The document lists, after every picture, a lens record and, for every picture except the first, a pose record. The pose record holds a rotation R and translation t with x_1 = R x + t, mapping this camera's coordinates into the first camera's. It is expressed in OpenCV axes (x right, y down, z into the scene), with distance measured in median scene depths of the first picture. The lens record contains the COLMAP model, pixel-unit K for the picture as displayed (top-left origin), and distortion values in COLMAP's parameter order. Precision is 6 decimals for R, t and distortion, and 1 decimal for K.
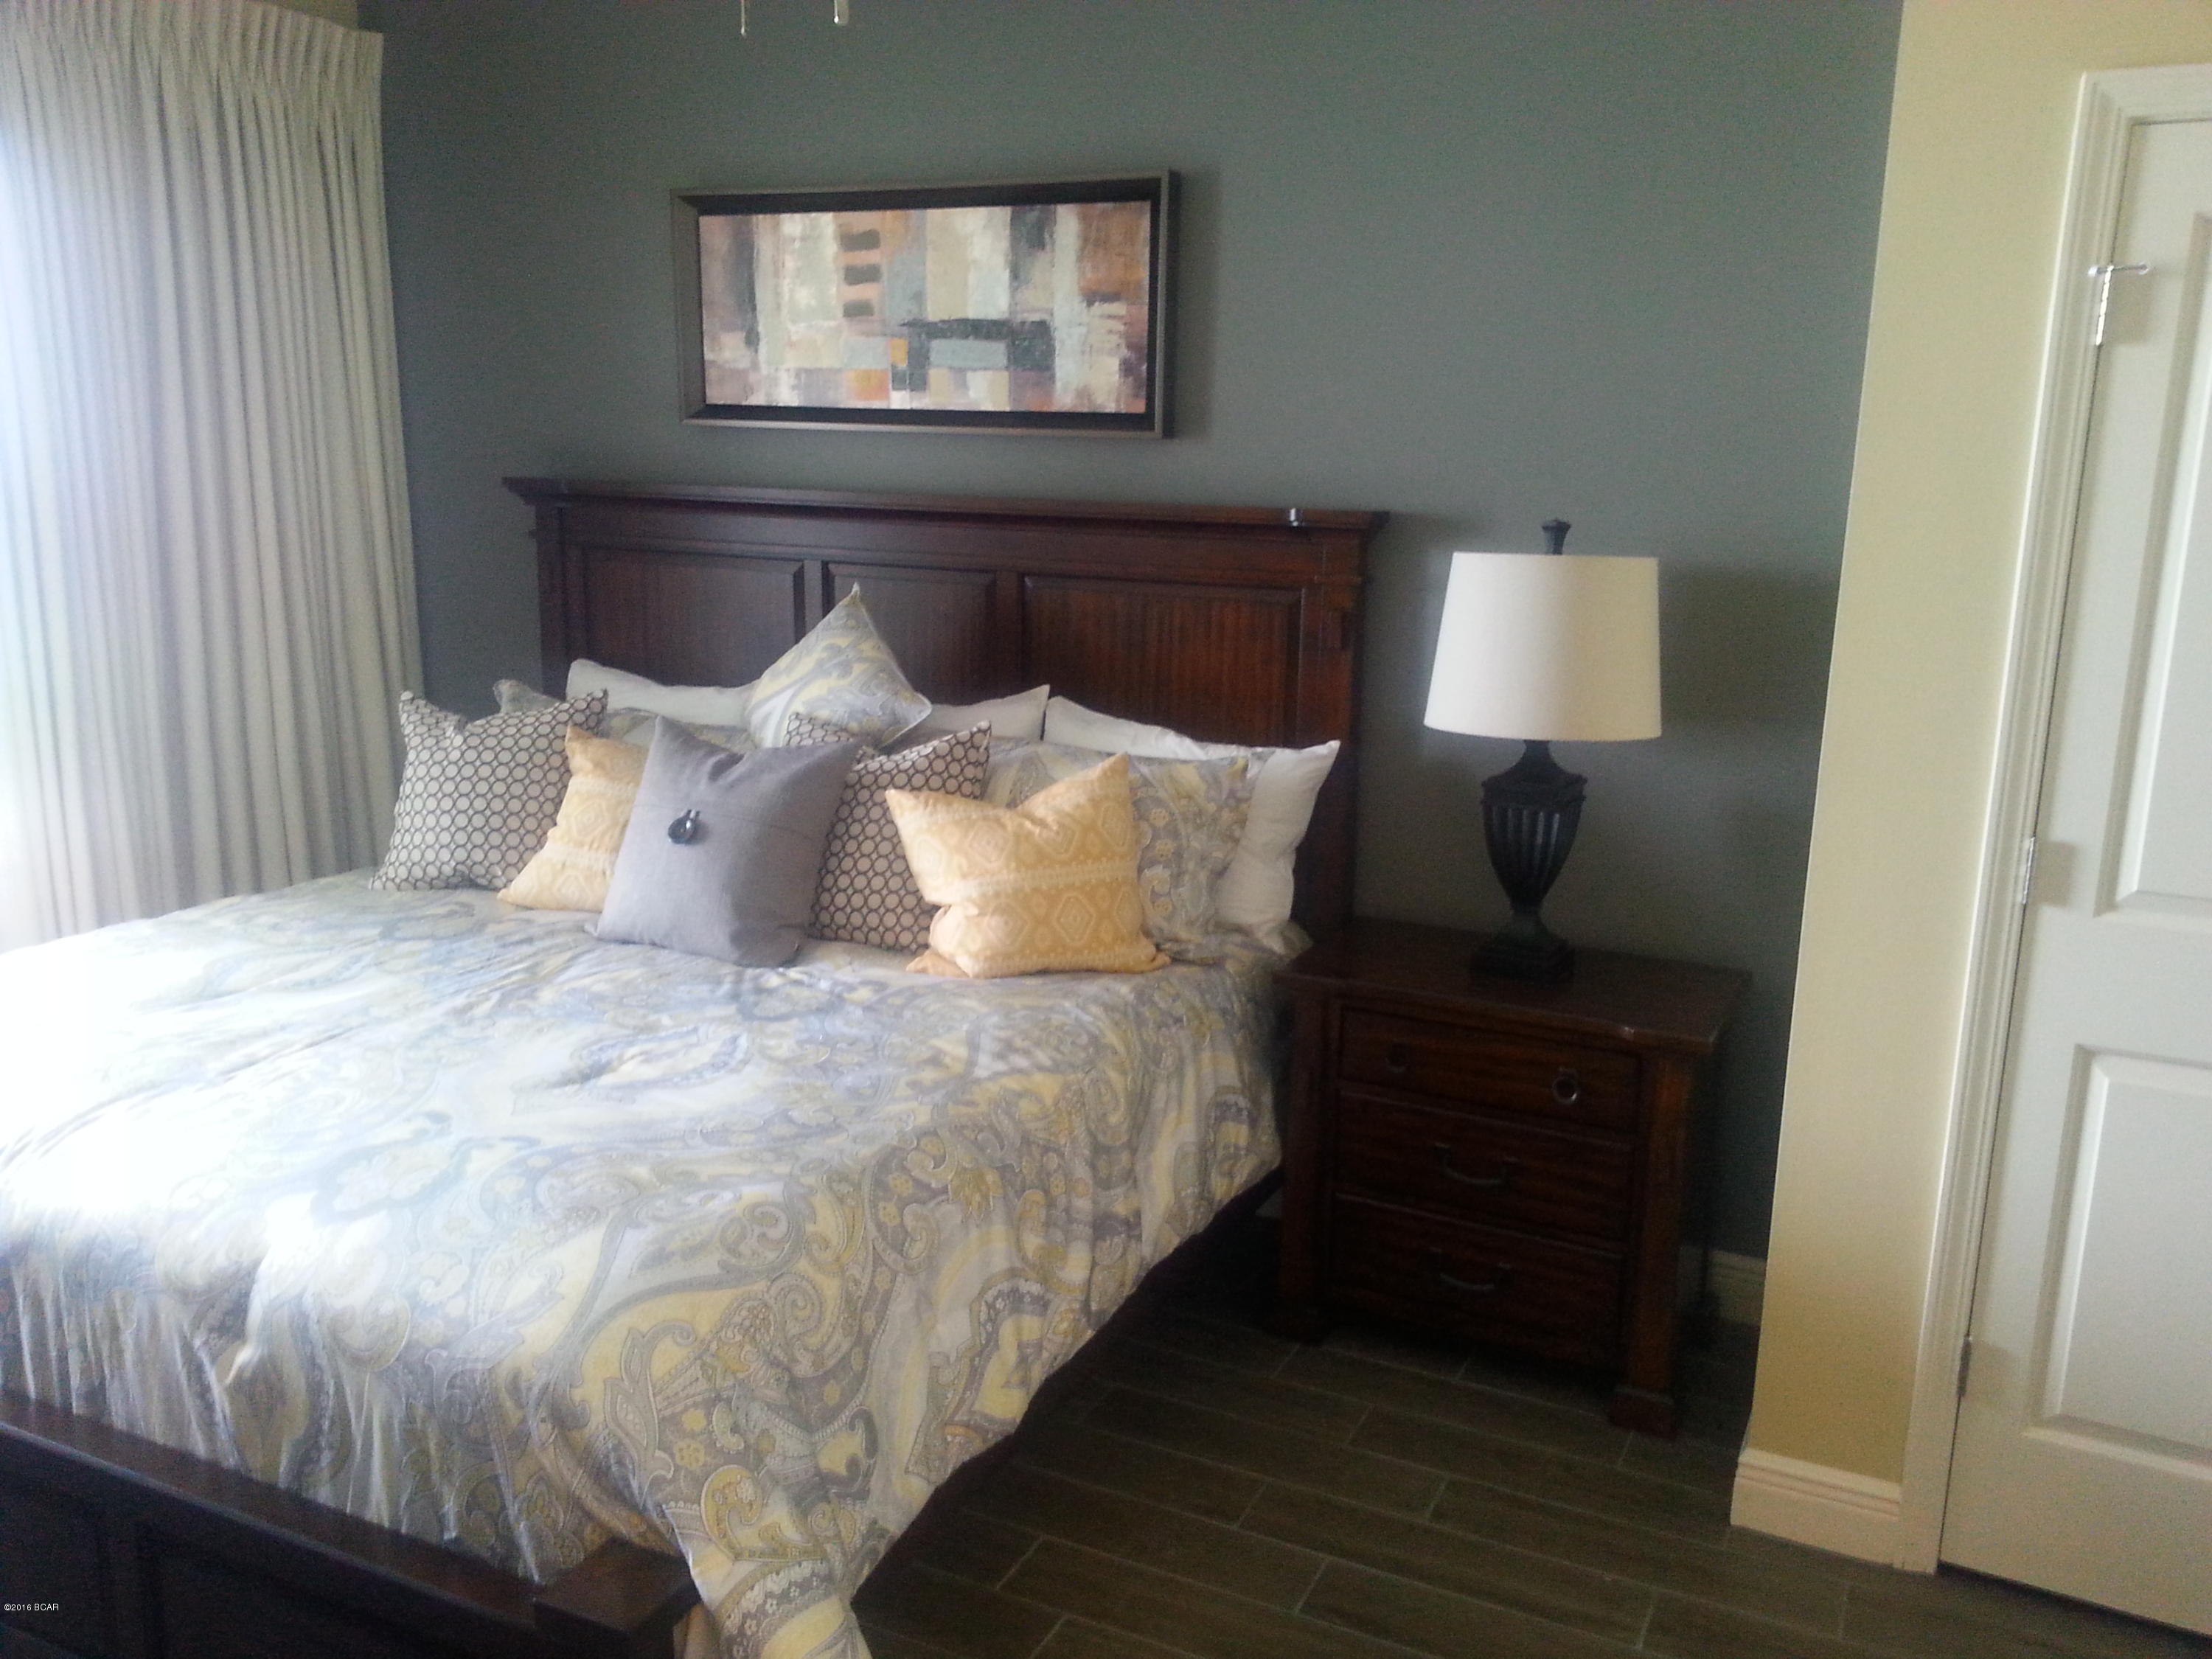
lens RADIAL K [[1765.6, 0, 1126.8], [0, 1765.6, 850.7], [0, 0, 1]] dist [0.103604, -0.171775]
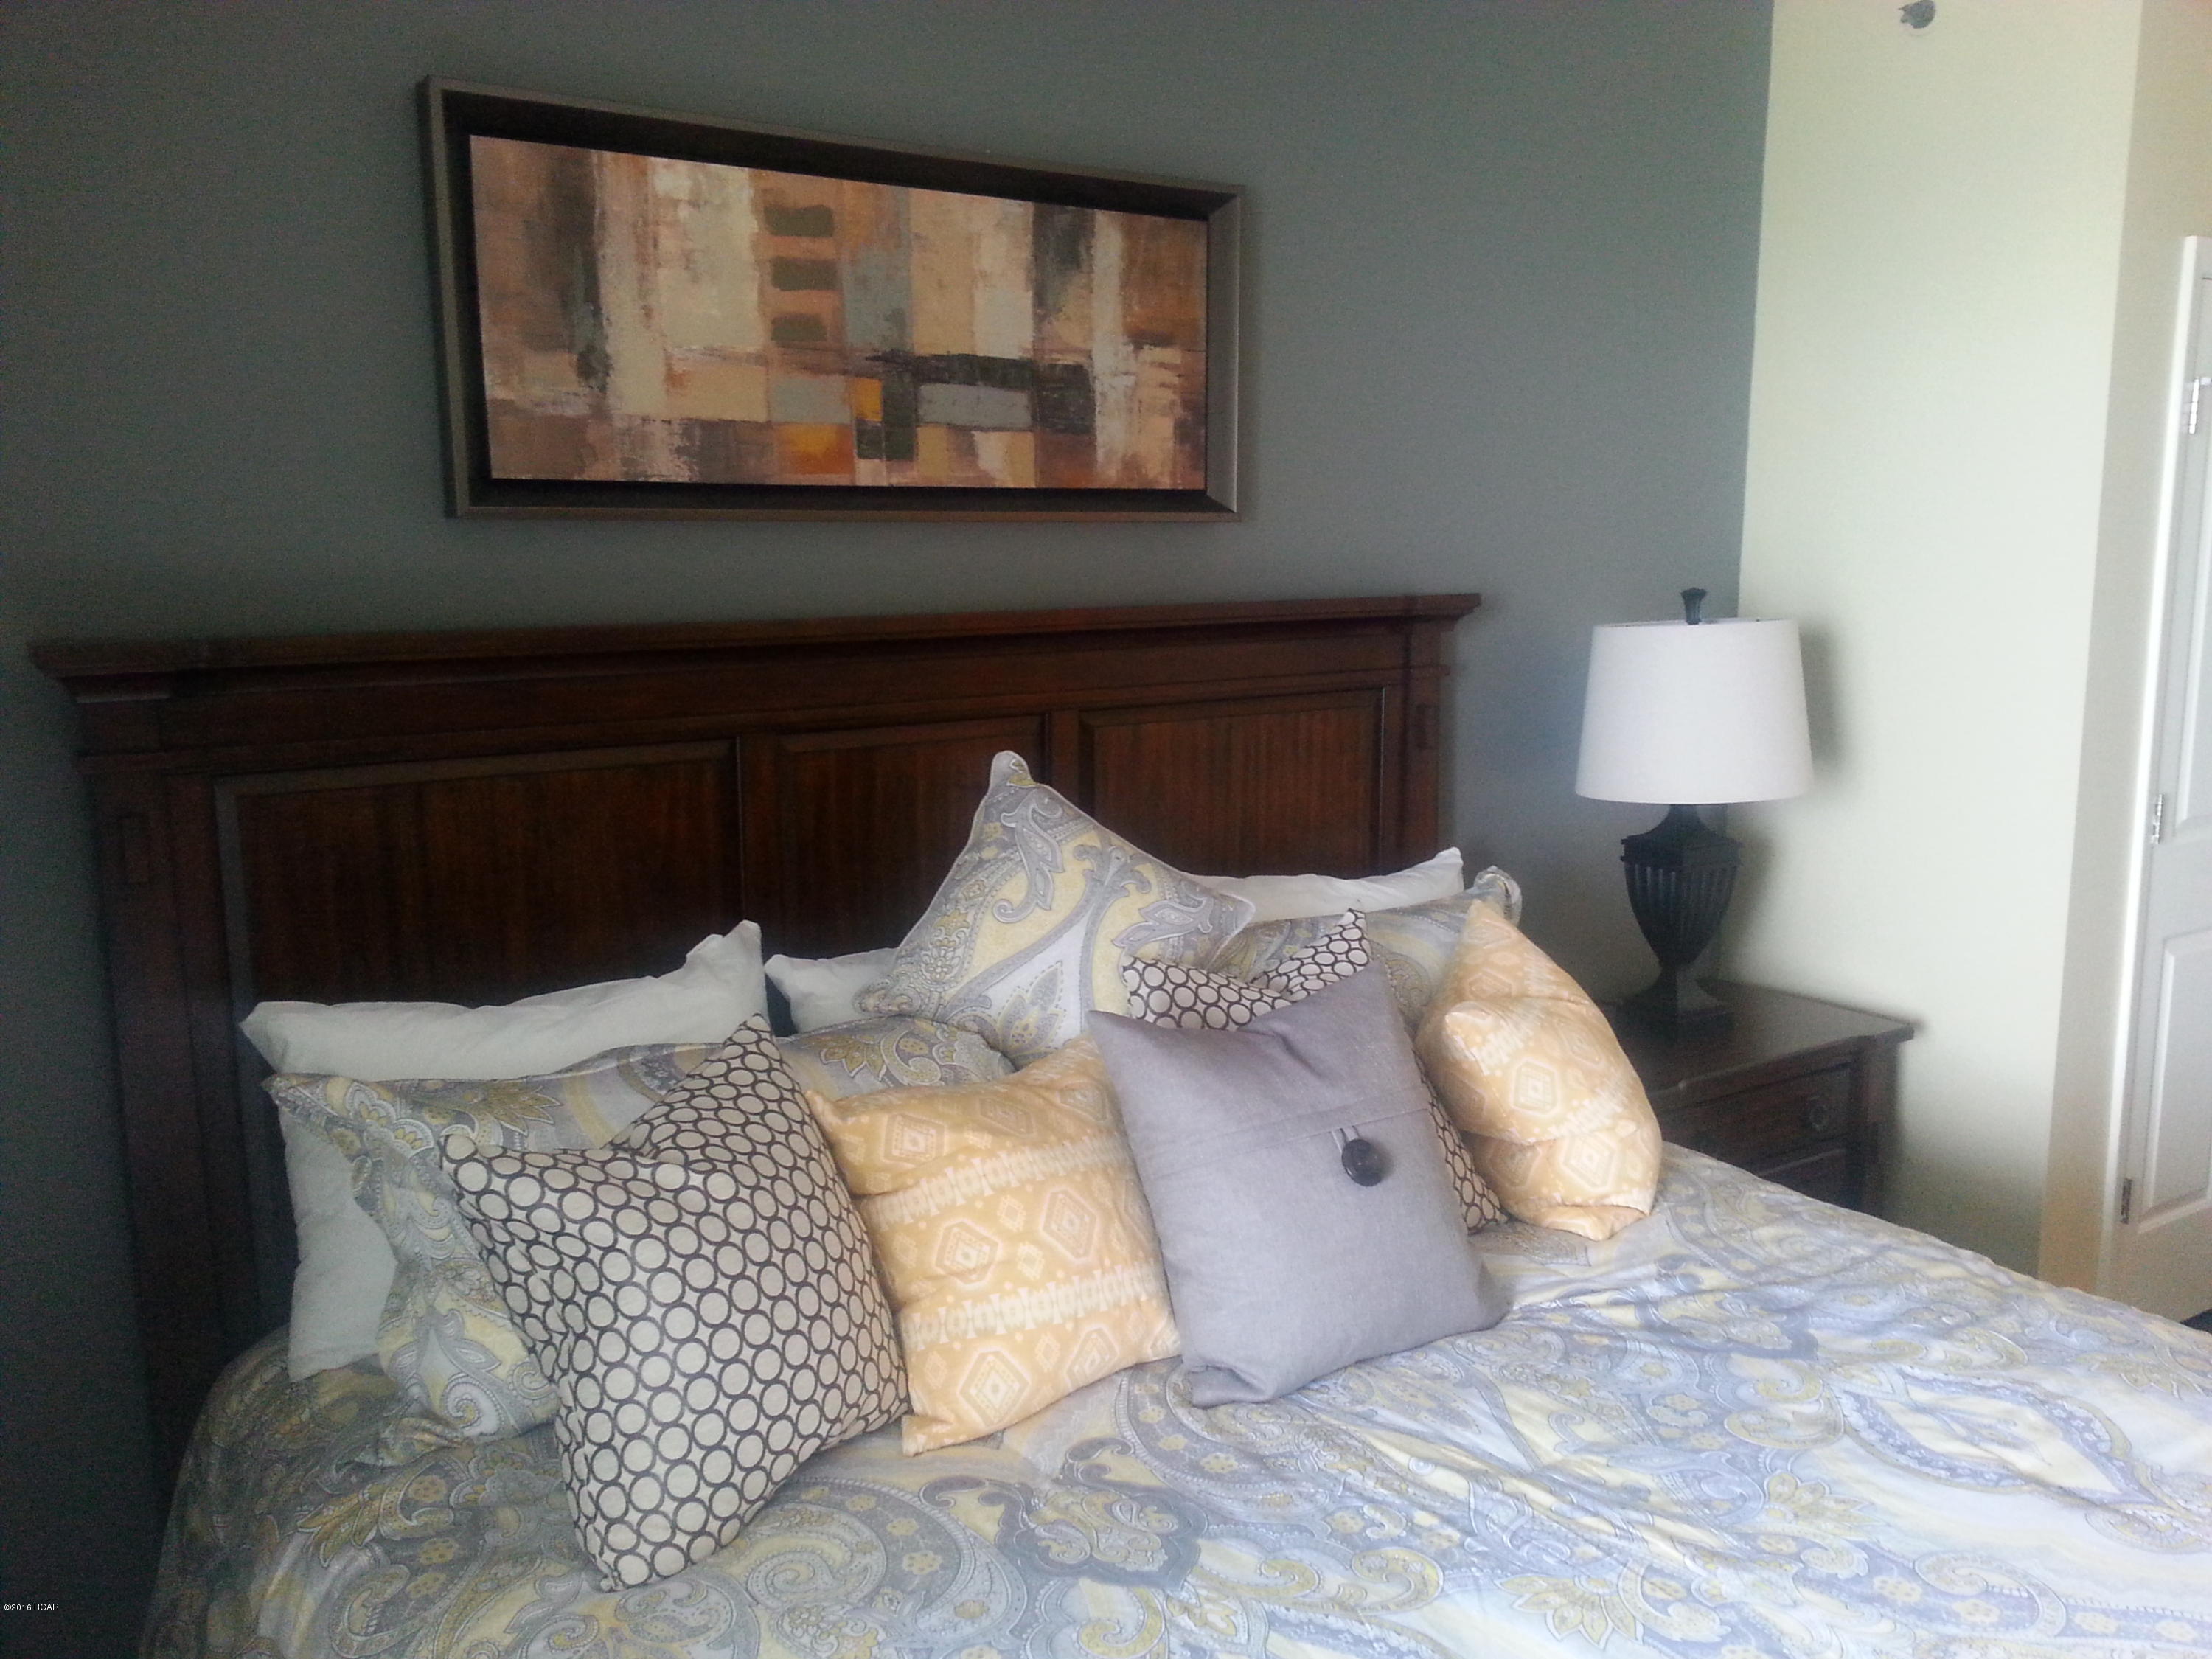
lens RADIAL K [[1765.6, 0, 1126.8], [0, 1765.6, 850.7], [0, 0, 1]] dist [0.103604, -0.171775]
pose [[0.500106, -0.182522, 0.846510, -0.685457], [0.206789, 0.974426, 0.087934, -0.163693], [-0.840912, 0.131072, 0.525060, 0.625602]]
